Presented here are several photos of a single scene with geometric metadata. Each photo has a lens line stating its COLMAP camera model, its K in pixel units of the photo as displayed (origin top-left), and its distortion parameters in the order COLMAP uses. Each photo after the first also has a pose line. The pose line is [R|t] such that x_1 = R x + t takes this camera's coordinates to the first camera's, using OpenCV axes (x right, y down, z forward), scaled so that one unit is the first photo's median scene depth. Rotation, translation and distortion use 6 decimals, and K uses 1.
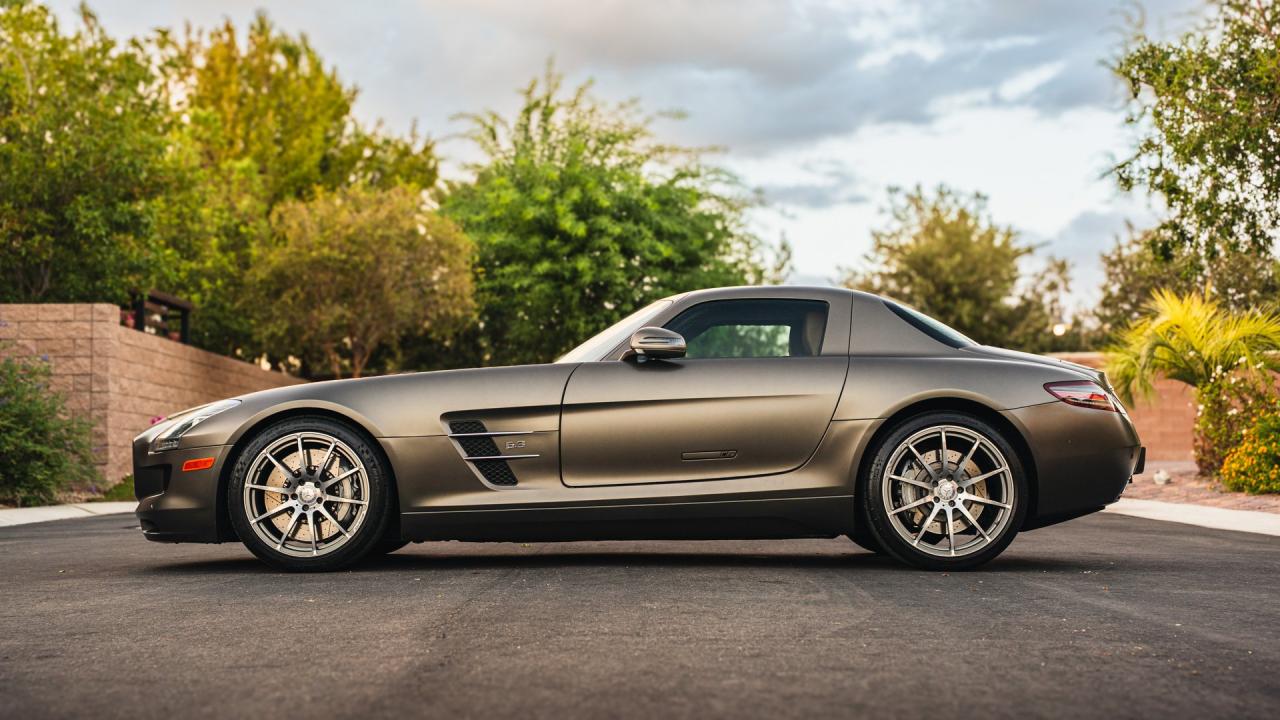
lens RADIAL K [[2070.7, 0, 640.0], [0, 2070.7, 360.0], [0, 0, 1]] dist [0.138507, 0.082010]
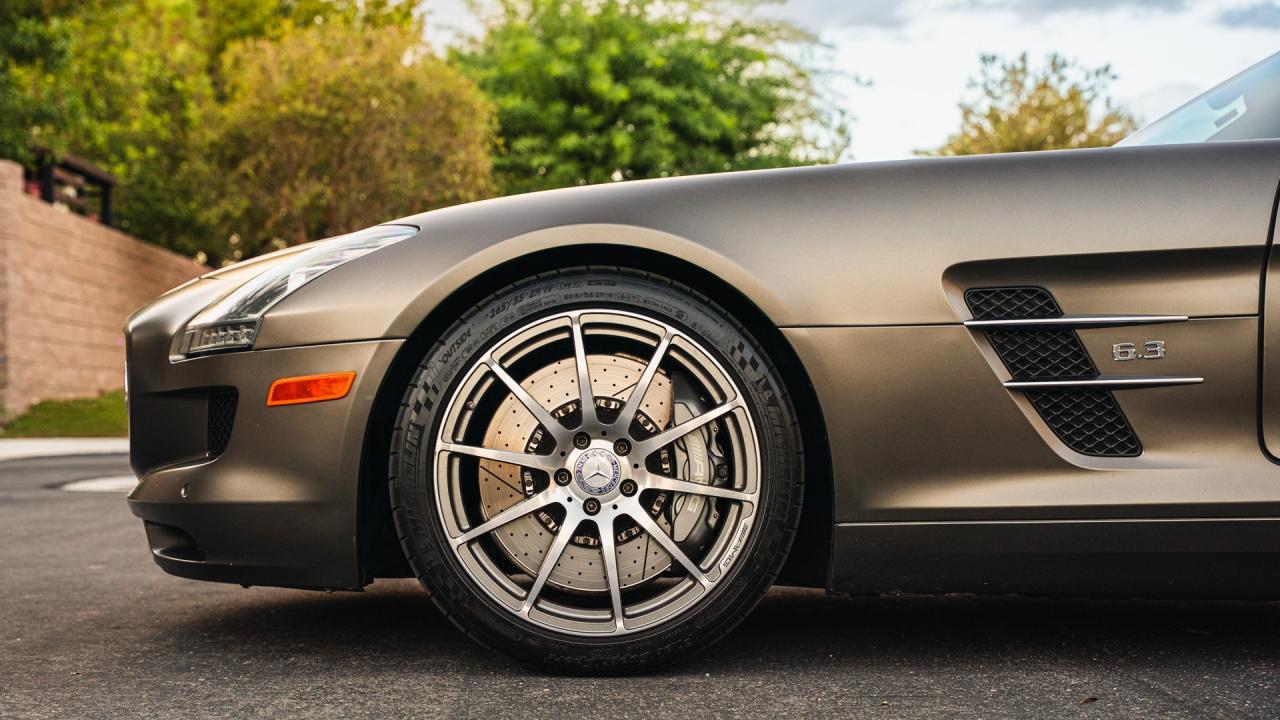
lens RADIAL K [[2115.9, 0, 635.6], [0, 2115.9, 416.5], [0, 0, 1]] dist [0.156355, -0.032728]
pose [[0.998982, 0.012274, 0.043412, -0.061906], [-0.014861, 0.998101, 0.059783, 0.011291], [-0.042596, -0.060367, 0.997267, 0.222610]]
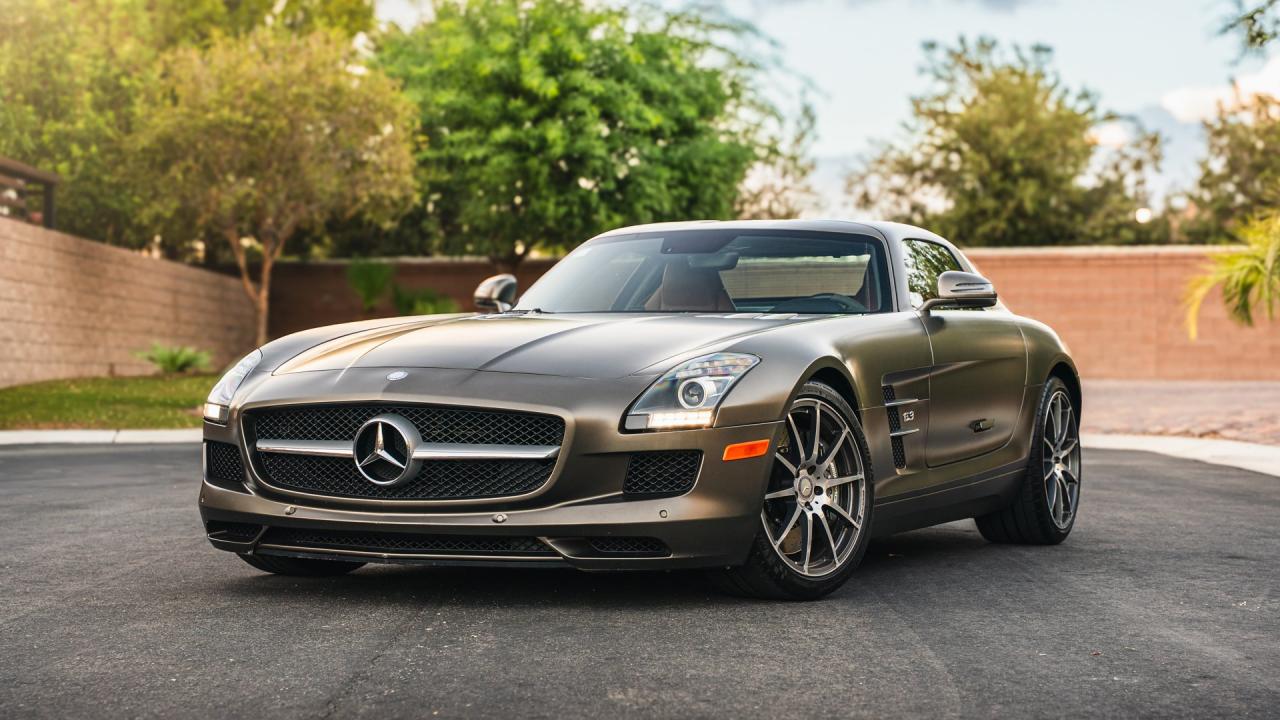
lens RADIAL K [[2430.7, 0, 634.1], [0, 2430.7, 355.3], [0, 0, 1]] dist [0.237564, 0.174925]
pose [[0.999944, 0.009406, 0.004910, 0.000127], [-0.009641, 0.998689, 0.050274, -0.008562], [-0.004431, -0.050318, 0.998723, 0.062489]]
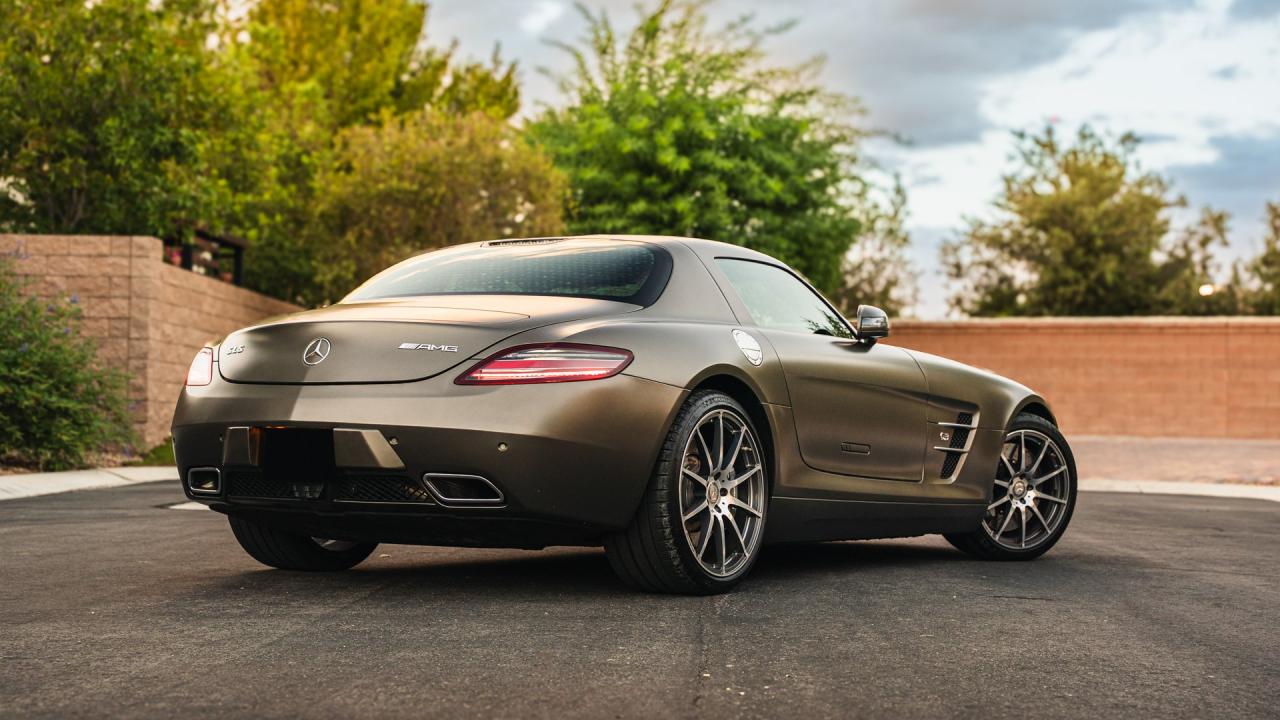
lens RADIAL K [[2070.7, 0, 640.0], [0, 2070.7, 360.0], [0, 0, 1]] dist [0.138507, 0.082010]
pose [[0.999436, 0.020526, -0.026571, -0.024651], [-0.019946, 0.999561, 0.021895, 0.000893], [0.027009, -0.021353, 0.999407, 0.125452]]
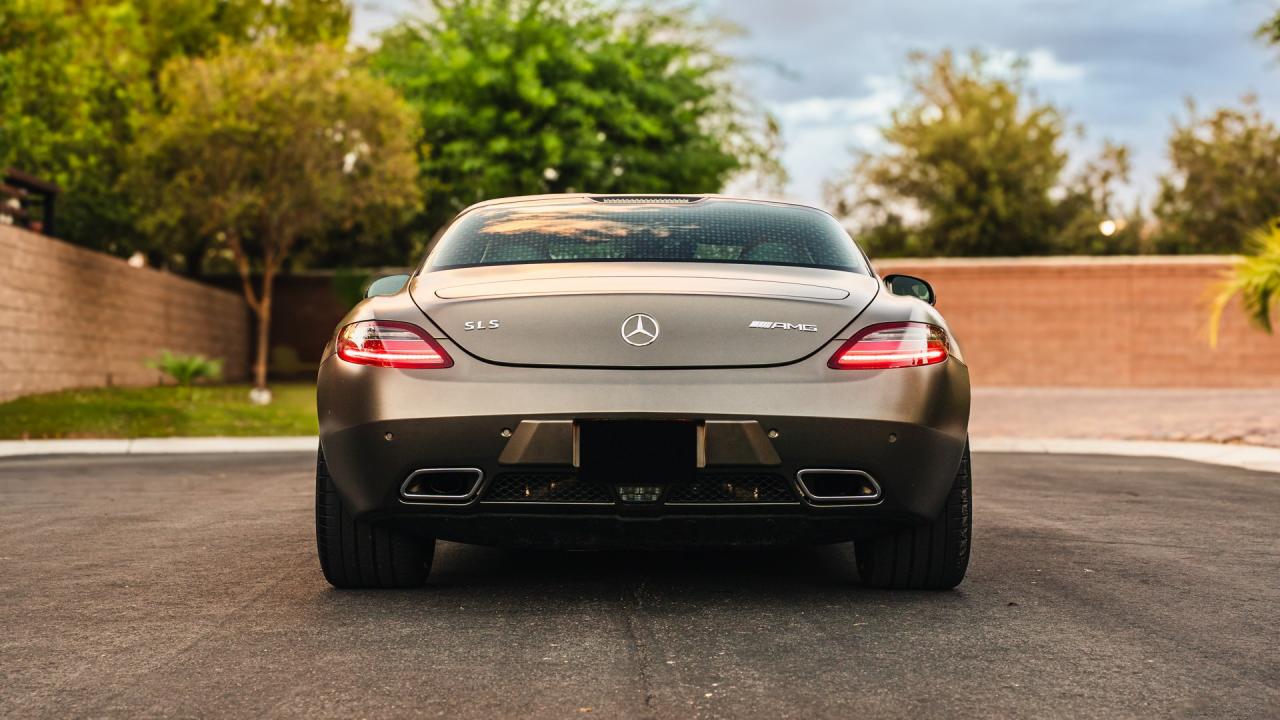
lens RADIAL K [[2314.6, 0, 635.1], [0, 2314.6, 338.5], [0, 0, 1]] dist [0.162145, 0.025203]
pose [[0.999137, 0.007662, 0.040820, -0.033389], [-0.009174, 0.999273, 0.036996, -0.004182], [-0.040507, -0.037339, 0.998481, 0.107016]]
